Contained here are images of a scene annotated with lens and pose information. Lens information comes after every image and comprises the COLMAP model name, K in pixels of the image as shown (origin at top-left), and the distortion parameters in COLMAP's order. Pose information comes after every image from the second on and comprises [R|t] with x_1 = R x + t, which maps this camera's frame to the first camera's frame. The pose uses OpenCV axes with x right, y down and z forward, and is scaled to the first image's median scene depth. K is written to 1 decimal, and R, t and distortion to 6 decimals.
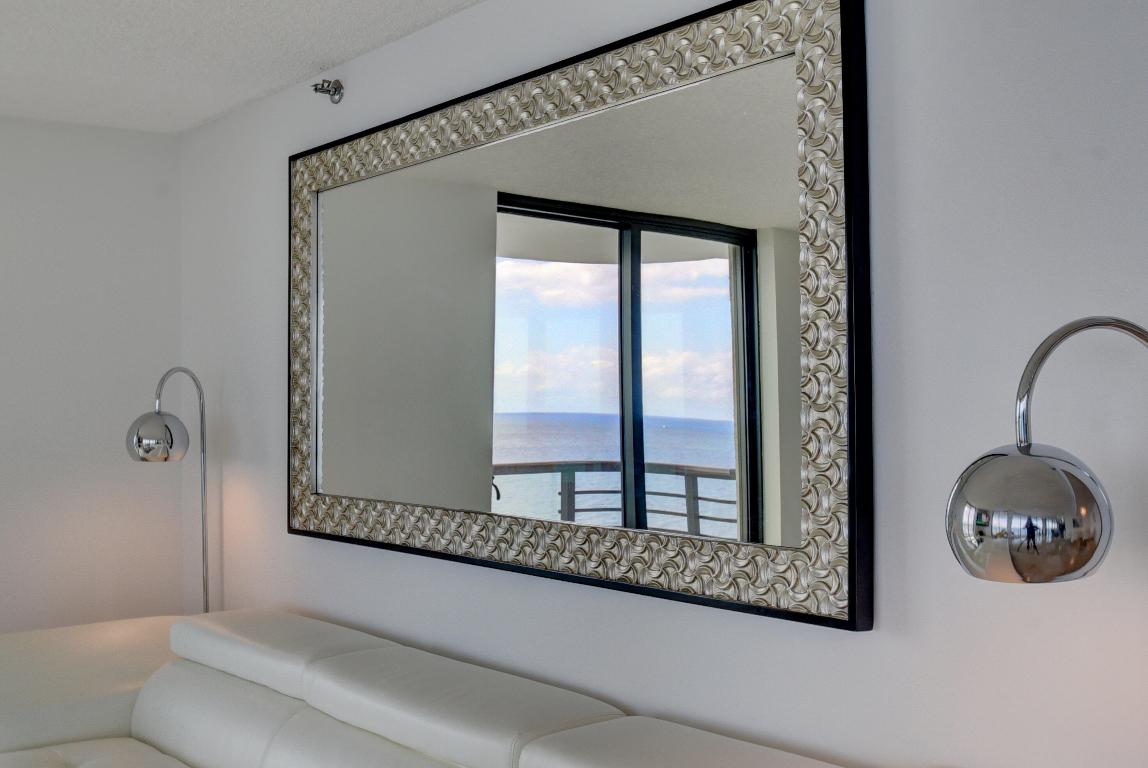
lens RADIAL K [[1176.6, 0, 569.6], [0, 1176.6, 384.9], [0, 0, 1]] dist [-0.075230, 0.000000]
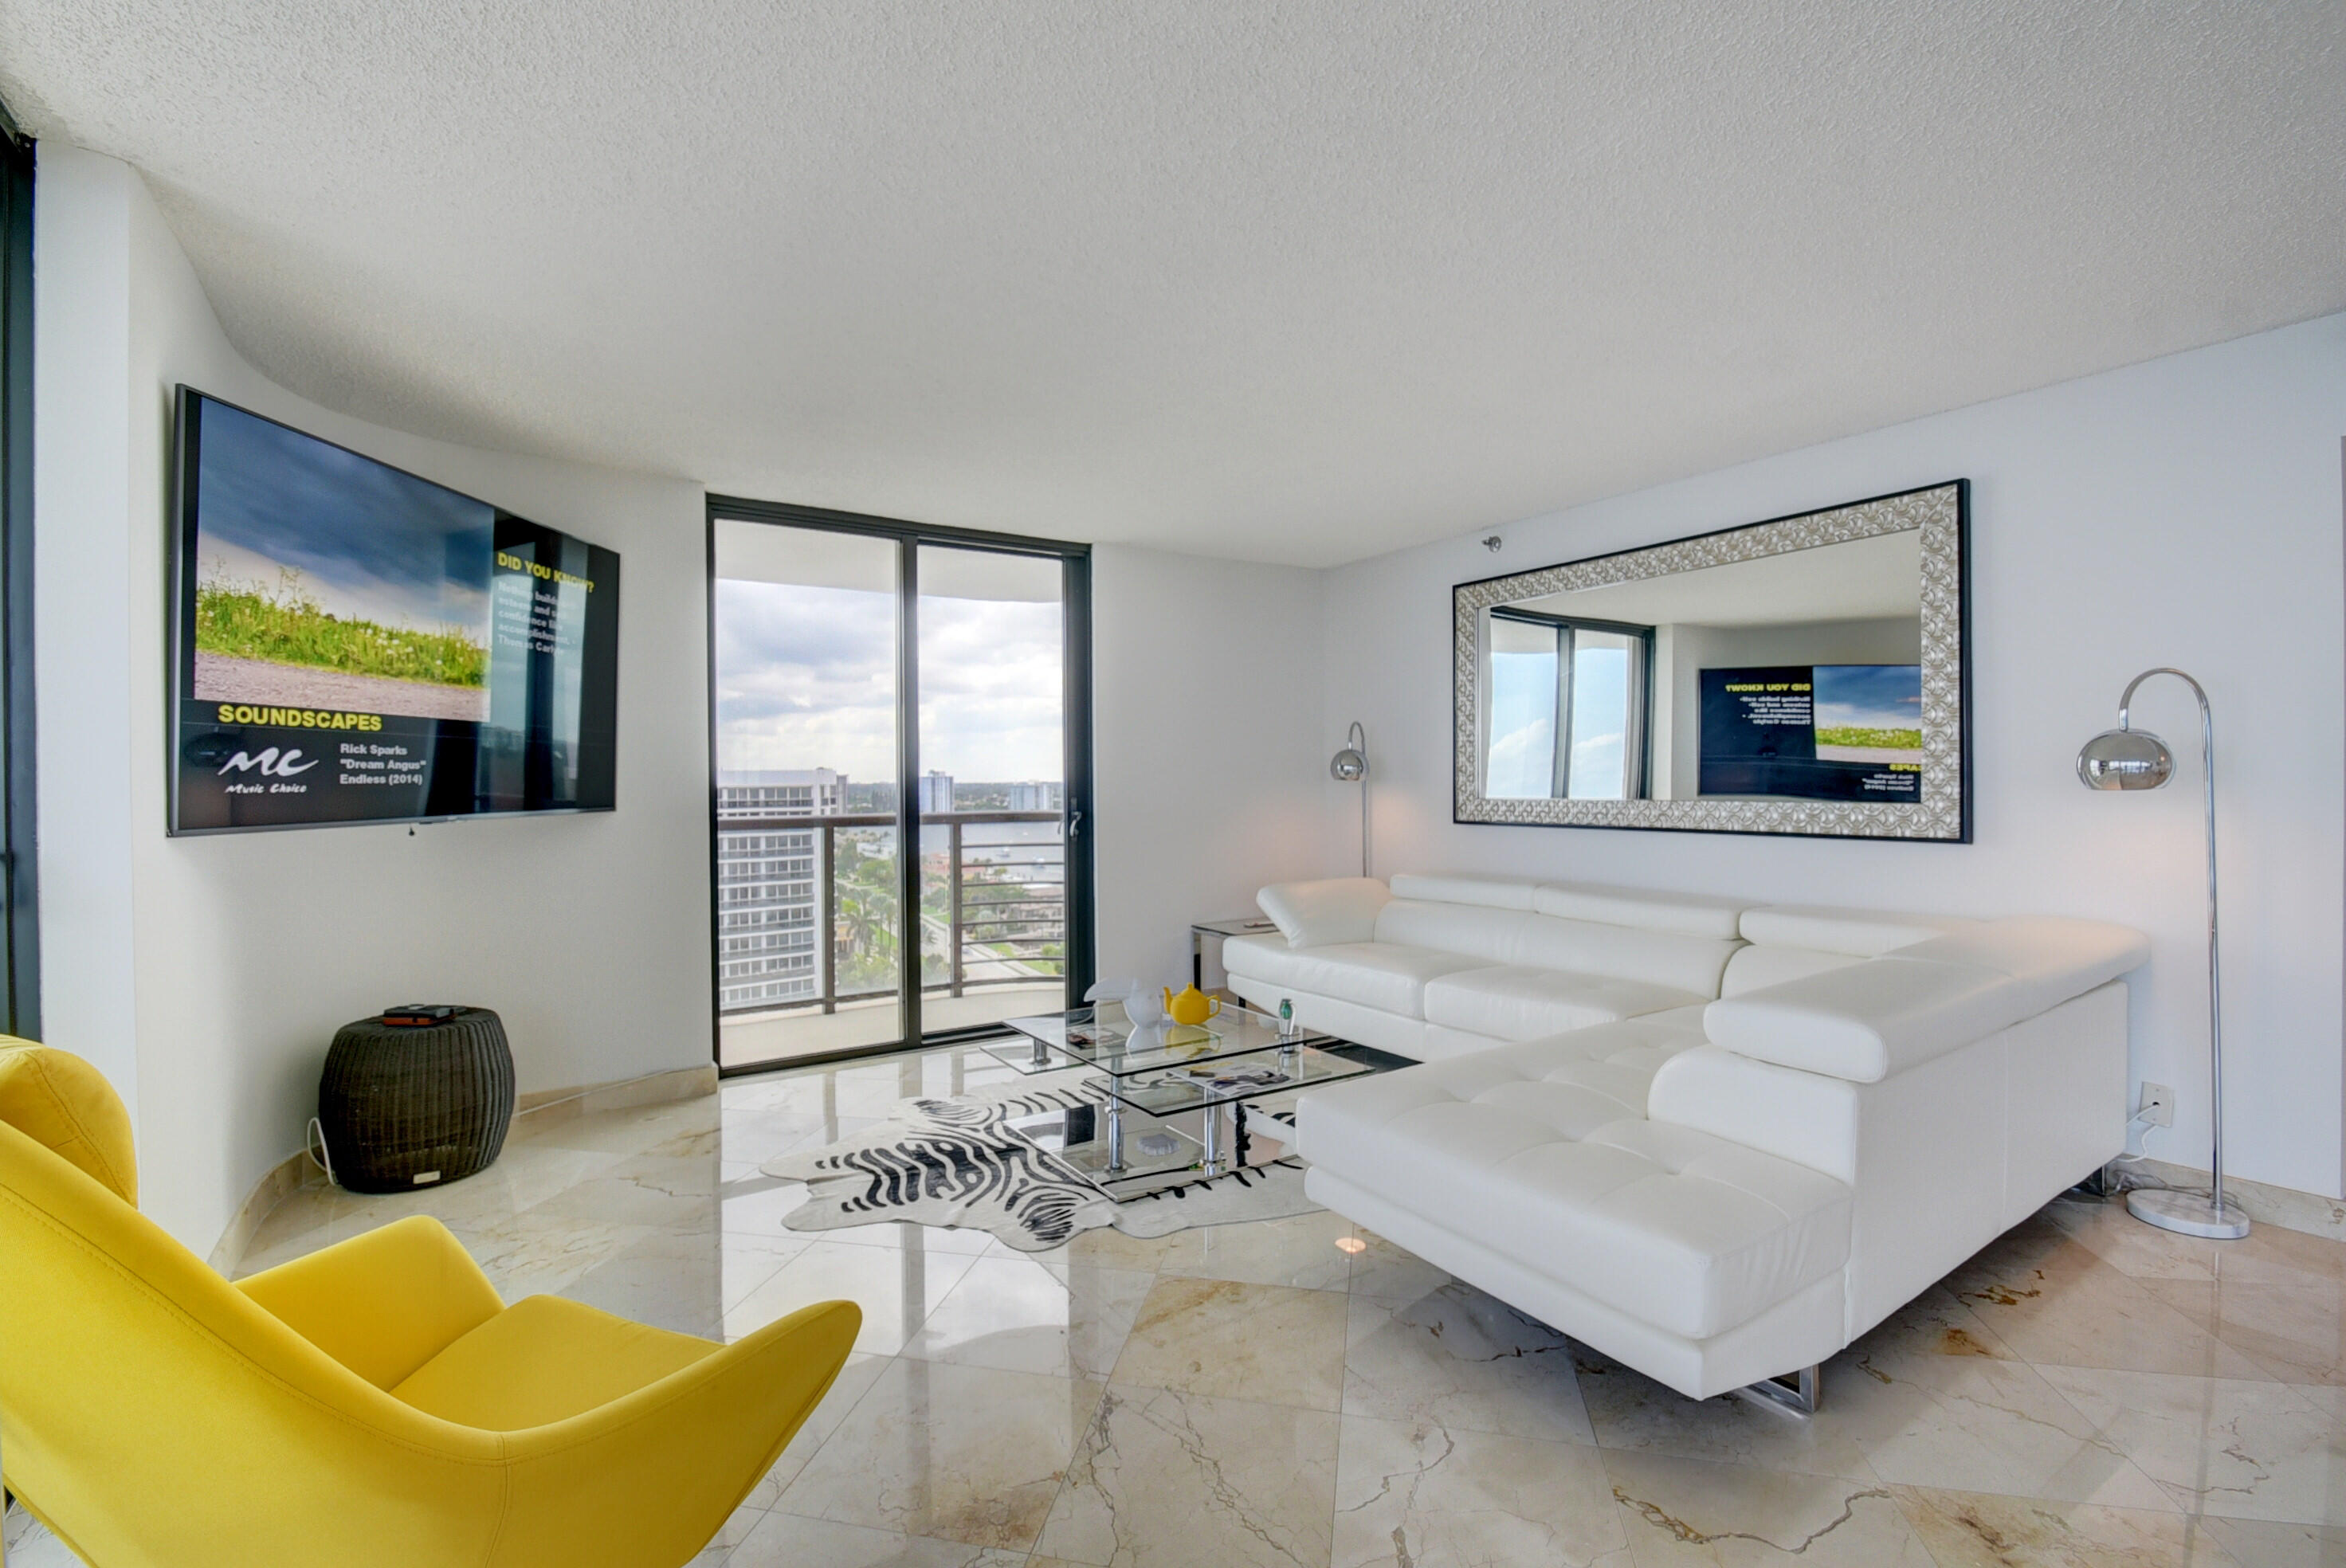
lens RADIAL K [[1022.7, 0, 1171.3], [0, 1022.7, 771.3], [0, 0, 1]] dist [0.000354, -0.007183]
pose [[0.990351, 0.000816, -0.138582, -0.432174], [-0.000063, 0.999985, 0.005440, 0.048819], [0.138585, -0.005379, 0.990336, -0.431220]]
